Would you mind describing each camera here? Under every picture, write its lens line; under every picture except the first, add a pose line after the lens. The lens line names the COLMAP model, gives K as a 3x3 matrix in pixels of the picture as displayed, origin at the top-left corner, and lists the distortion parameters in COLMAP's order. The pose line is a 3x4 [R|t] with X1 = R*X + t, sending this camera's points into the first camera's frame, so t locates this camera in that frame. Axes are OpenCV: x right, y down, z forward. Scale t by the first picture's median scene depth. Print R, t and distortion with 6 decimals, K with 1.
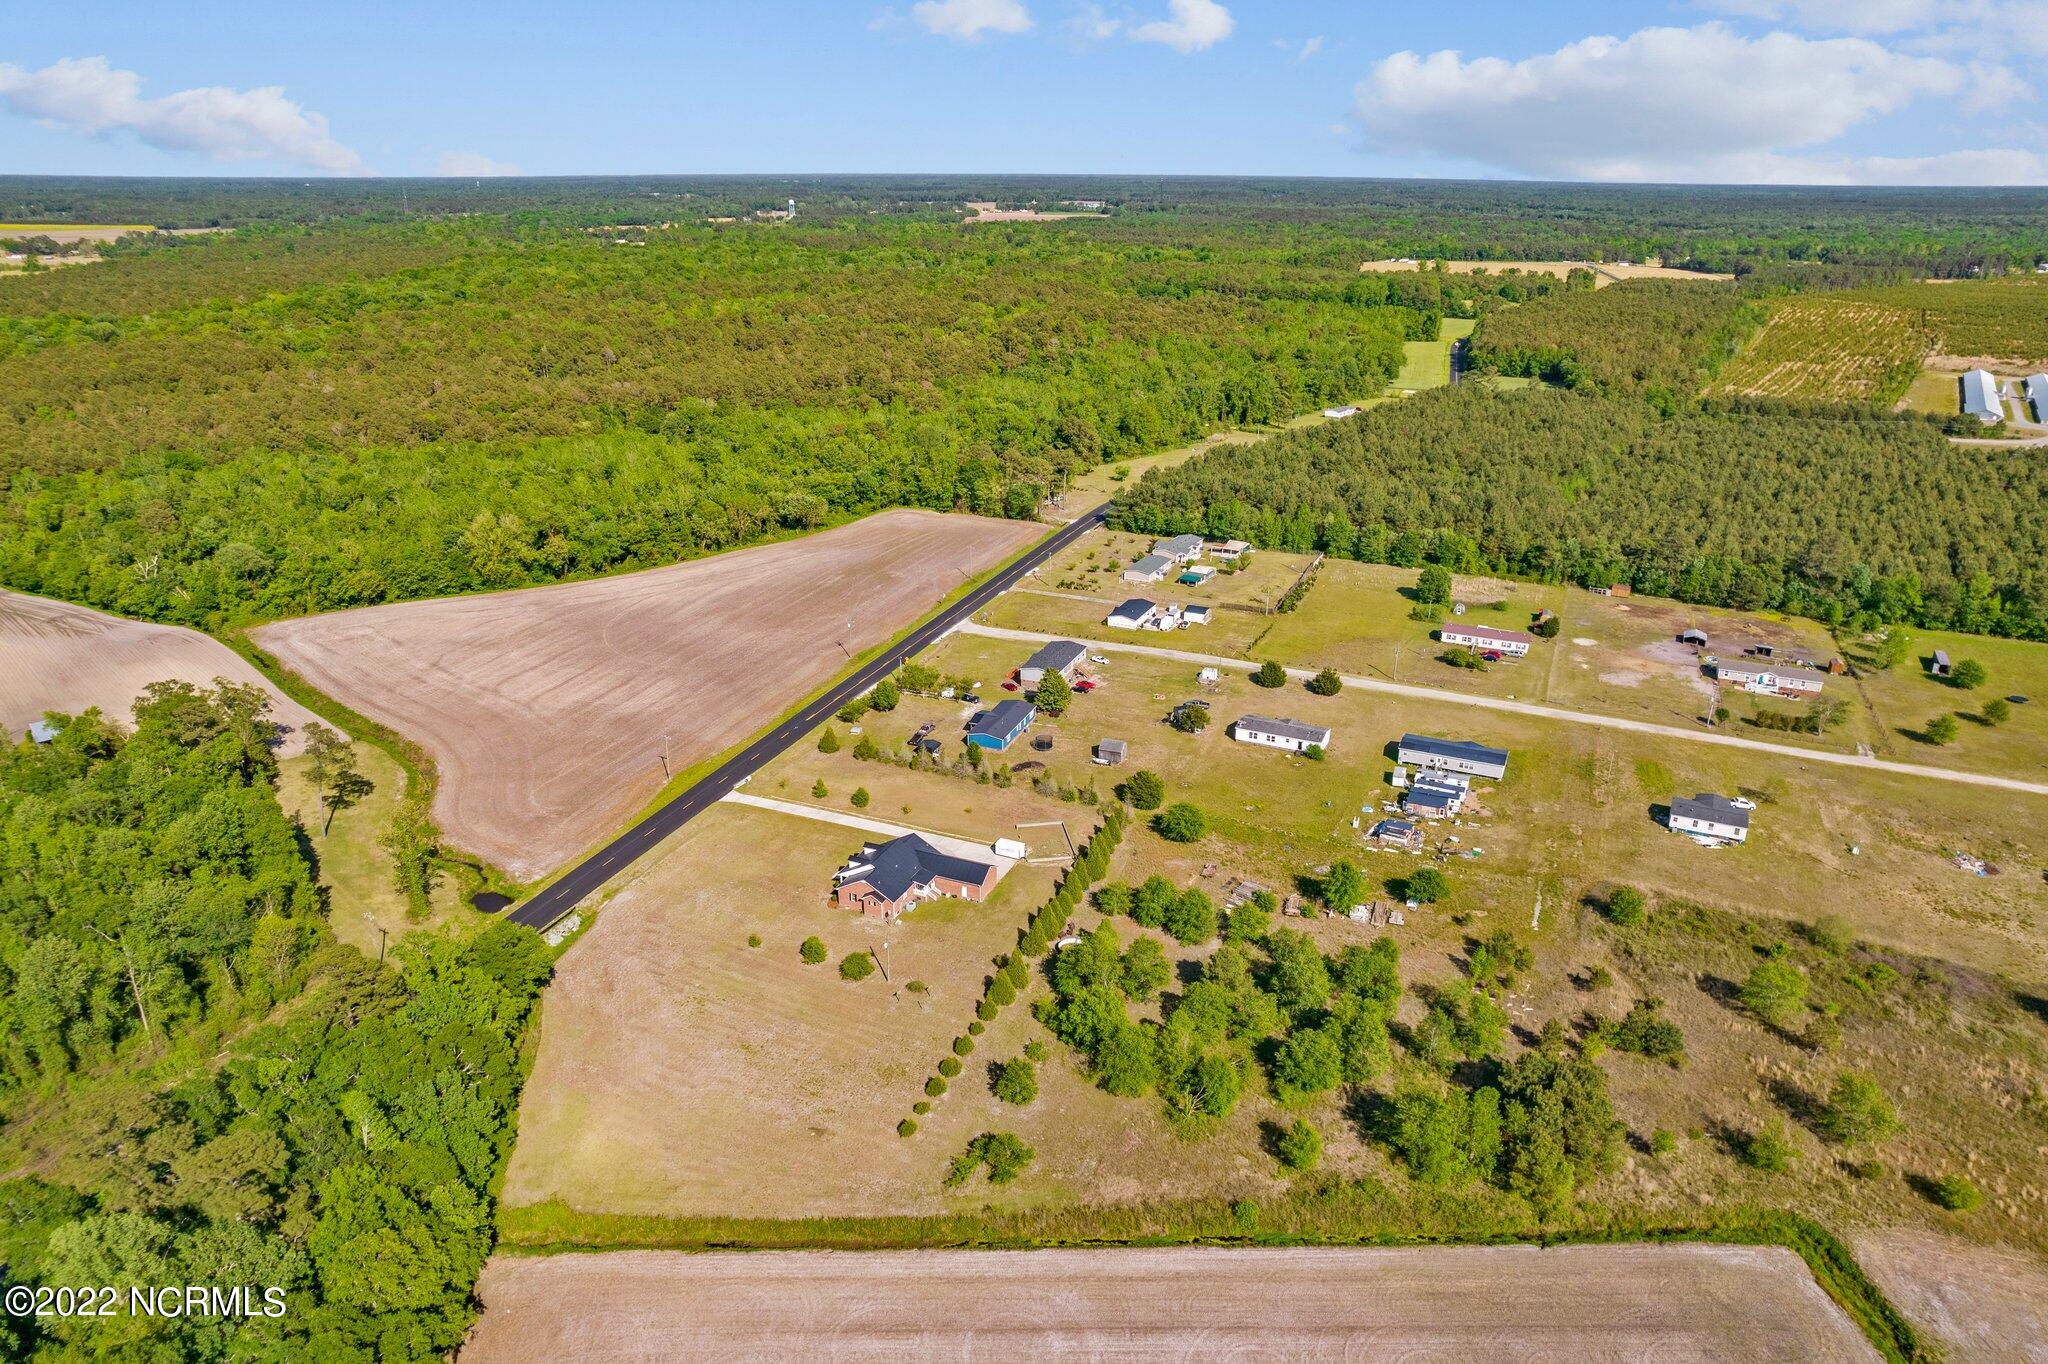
lens RADIAL K [[1310.0, 0, 1024.0], [0, 1310.0, 682.0], [0, 0, 1]] dist [-0.075034, 0.078807]
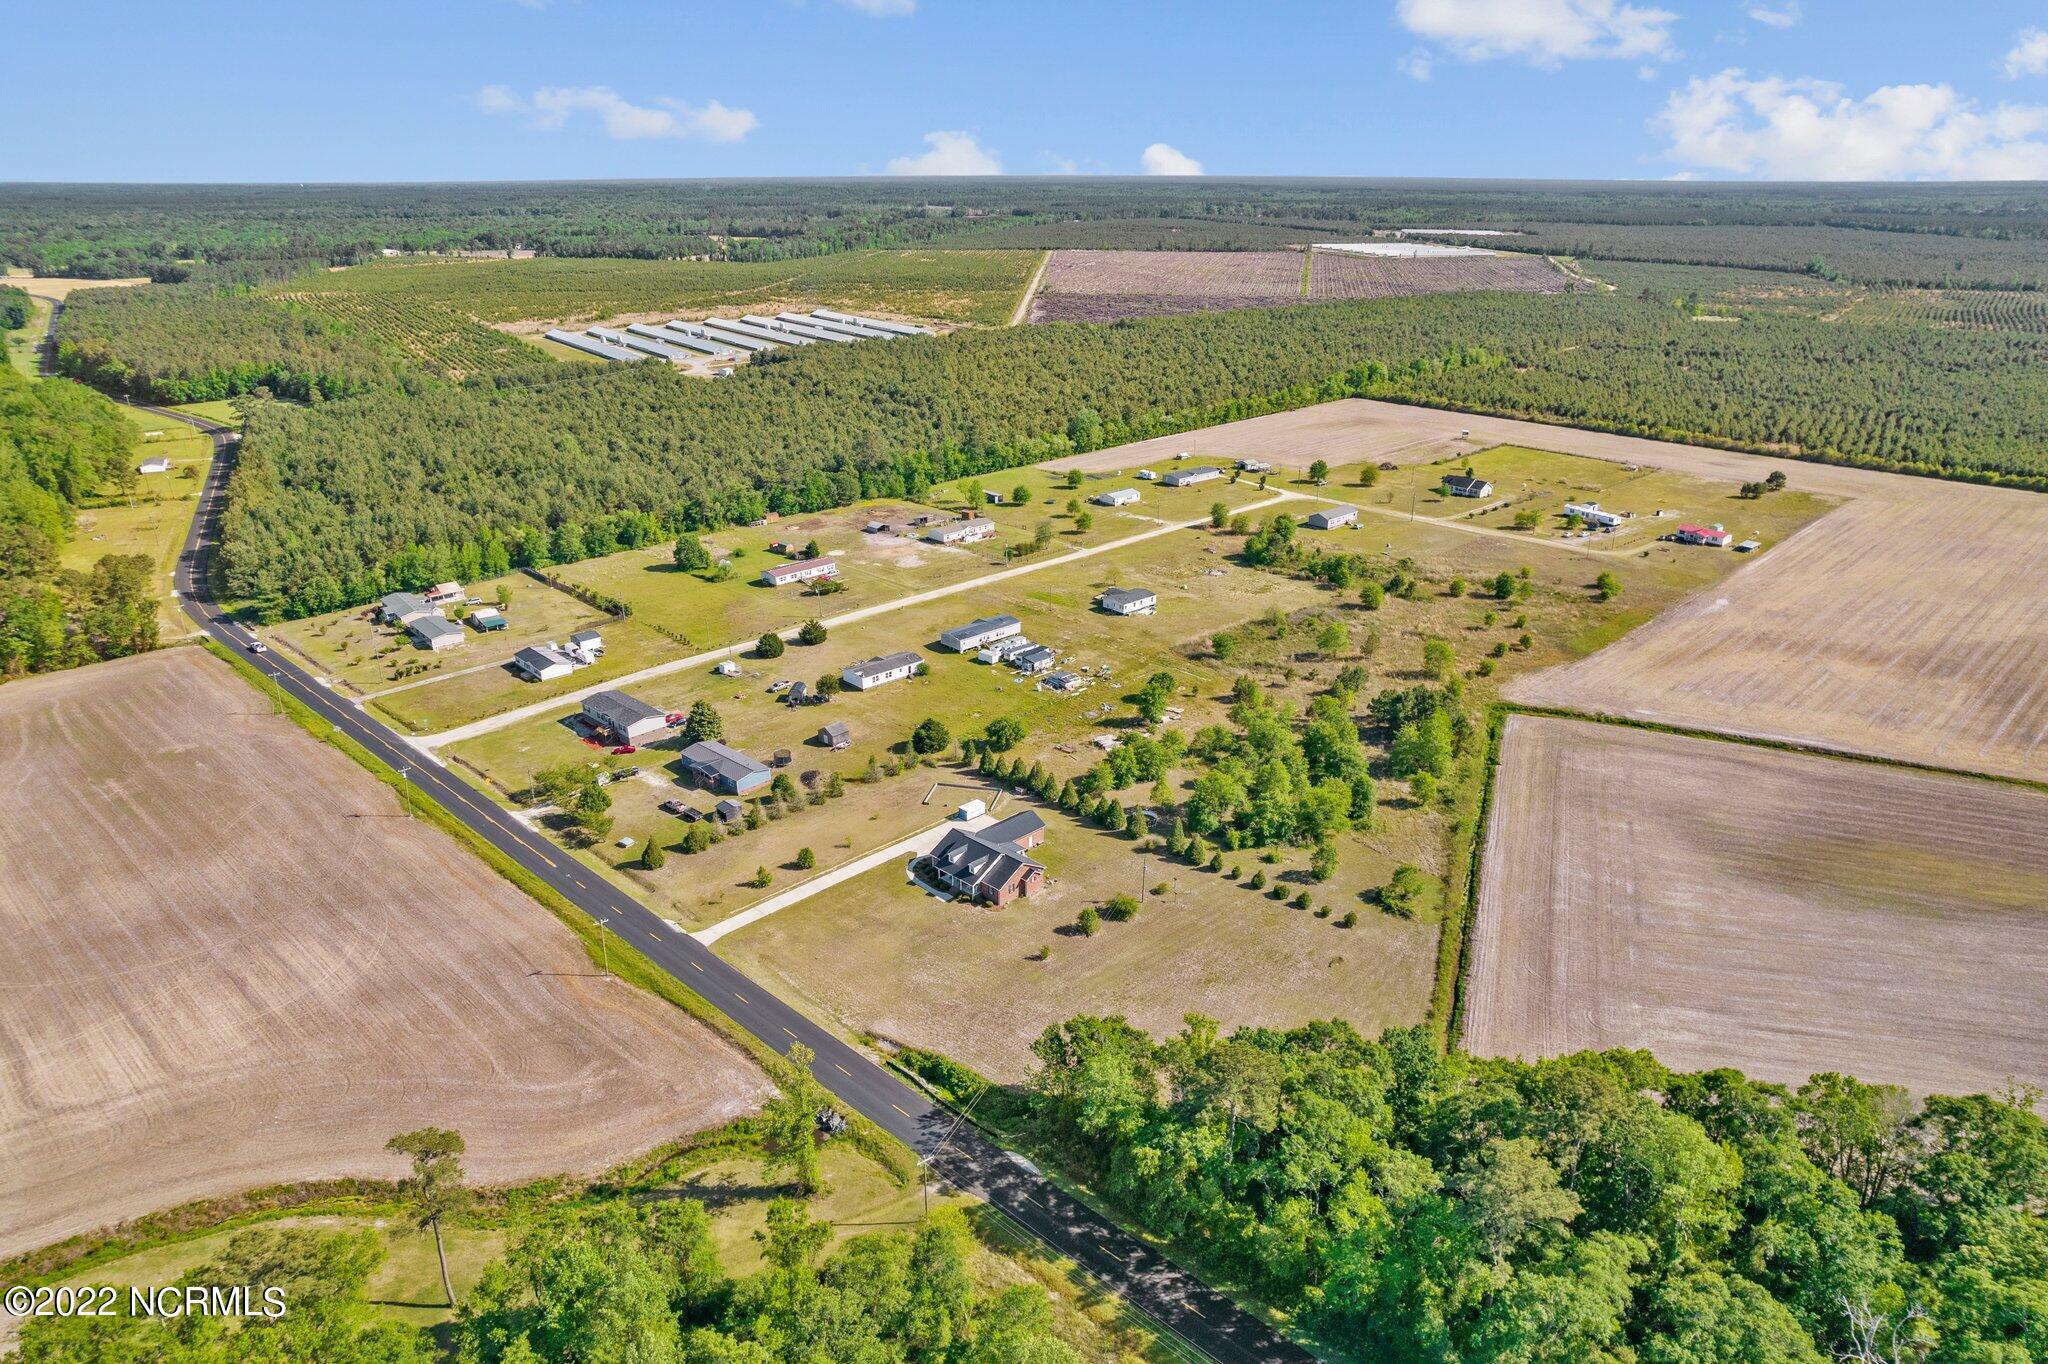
lens RADIAL K [[1314.0, 0, 1020.6], [0, 1314.0, 692.0], [0, 0, 1]] dist [-0.075324, 0.051911]
pose [[0.375888, -0.351498, 0.857413, -0.775823], [0.343872, 0.912112, 0.223169, -0.163255], [-0.860500, 0.210953, 0.463723, 0.401399]]
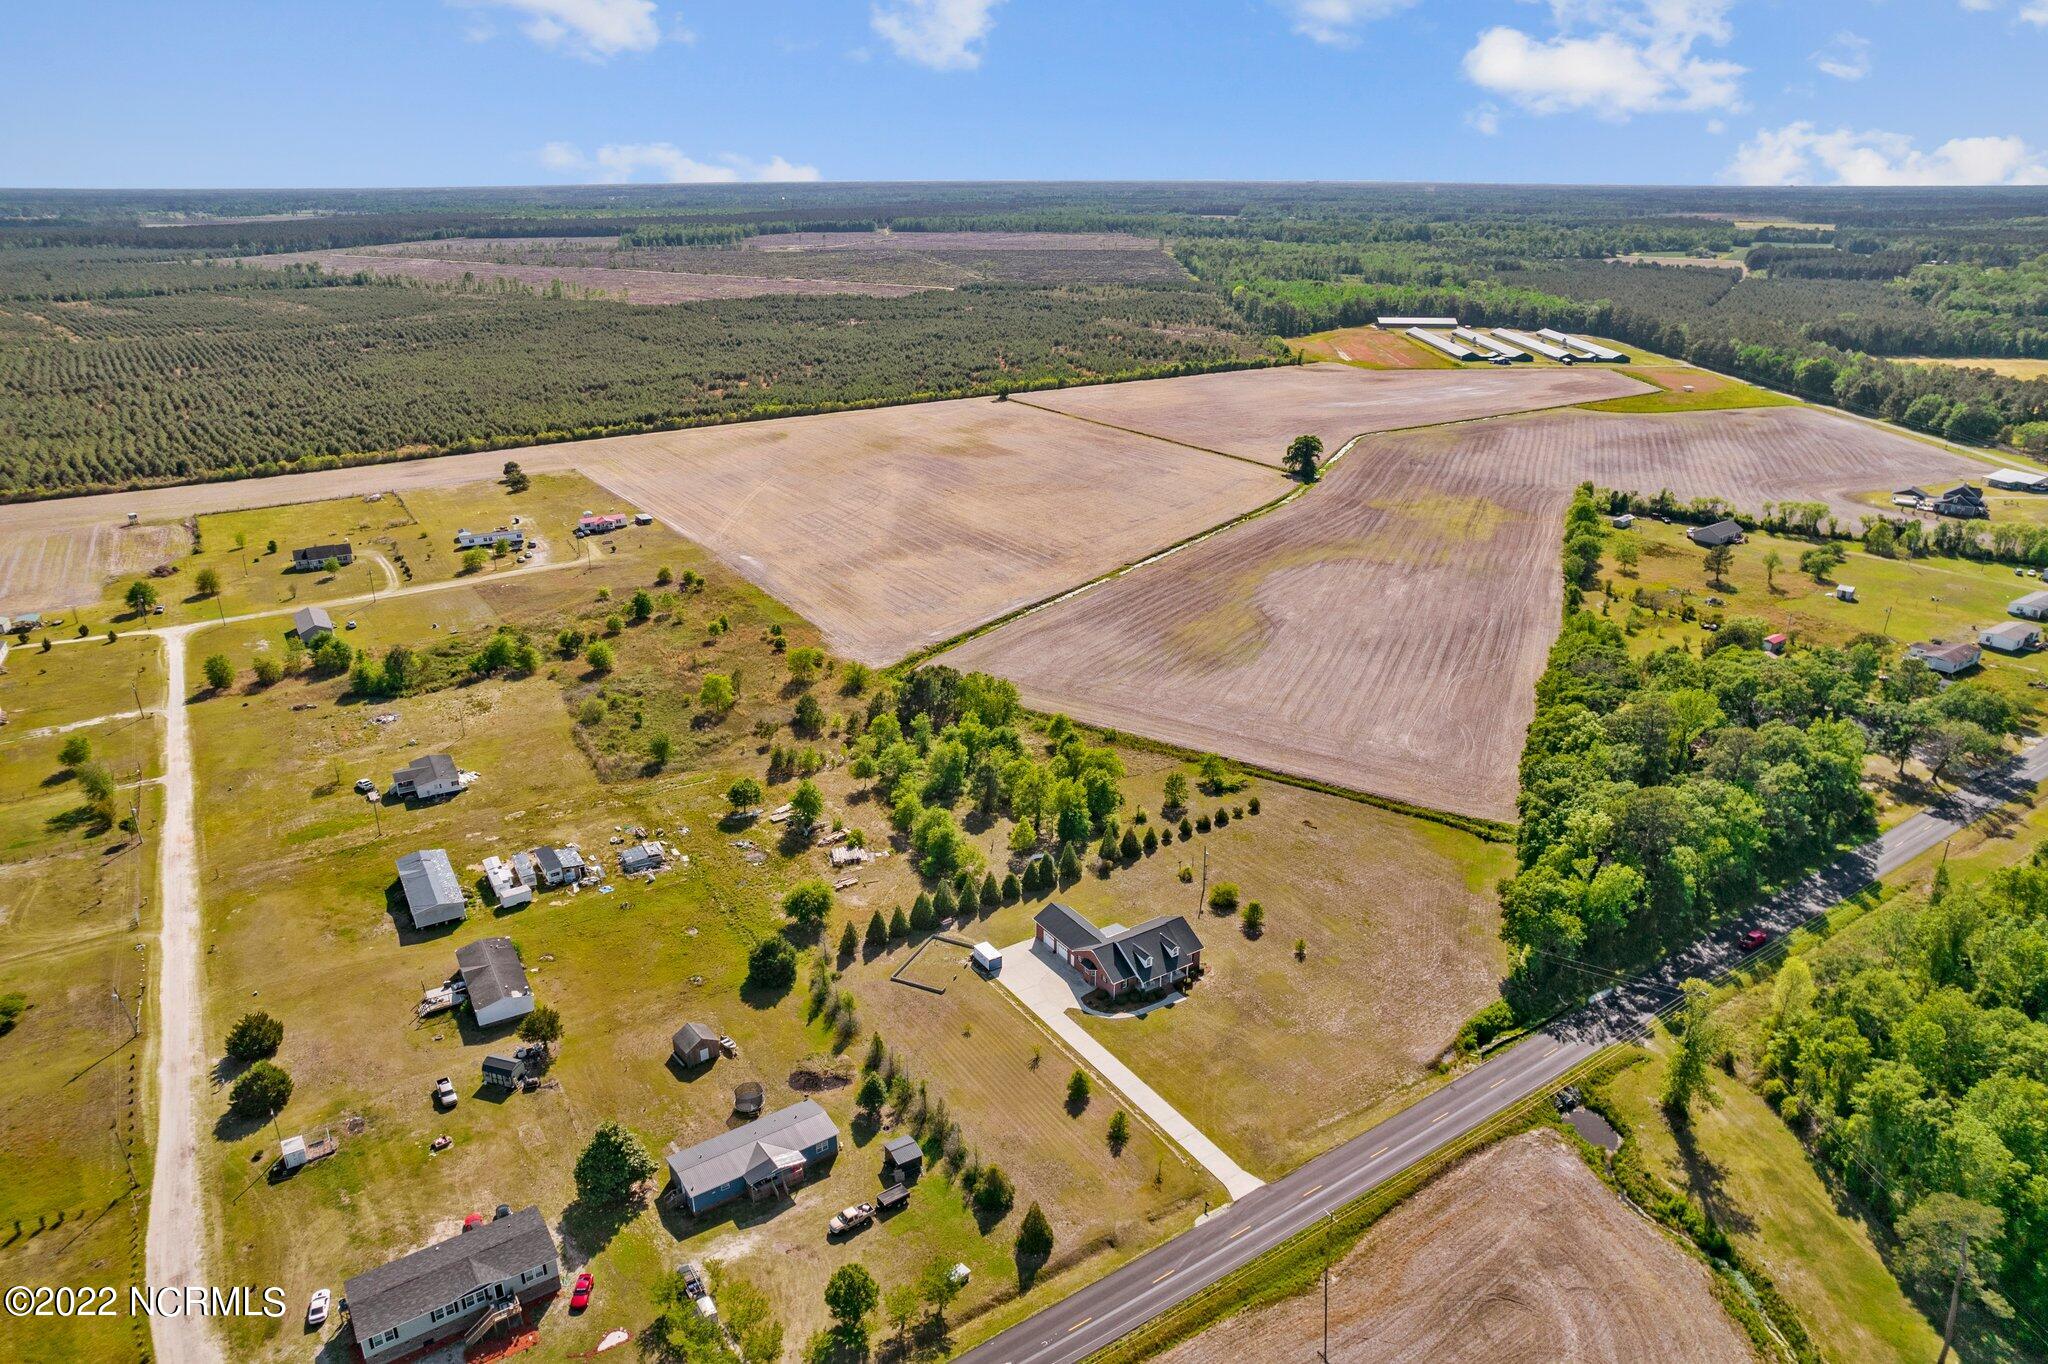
lens RADIAL K [[1309.5, 0, 1031.0], [0, 1309.5, 689.6], [0, 0, 1]] dist [-0.069826, 0.050743]
pose [[-0.833628, -0.207847, 0.511726, -0.396149], [0.198646, 0.751673, 0.628910, -0.491601], [-0.515367, 0.625930, -0.585328, 1.230817]]
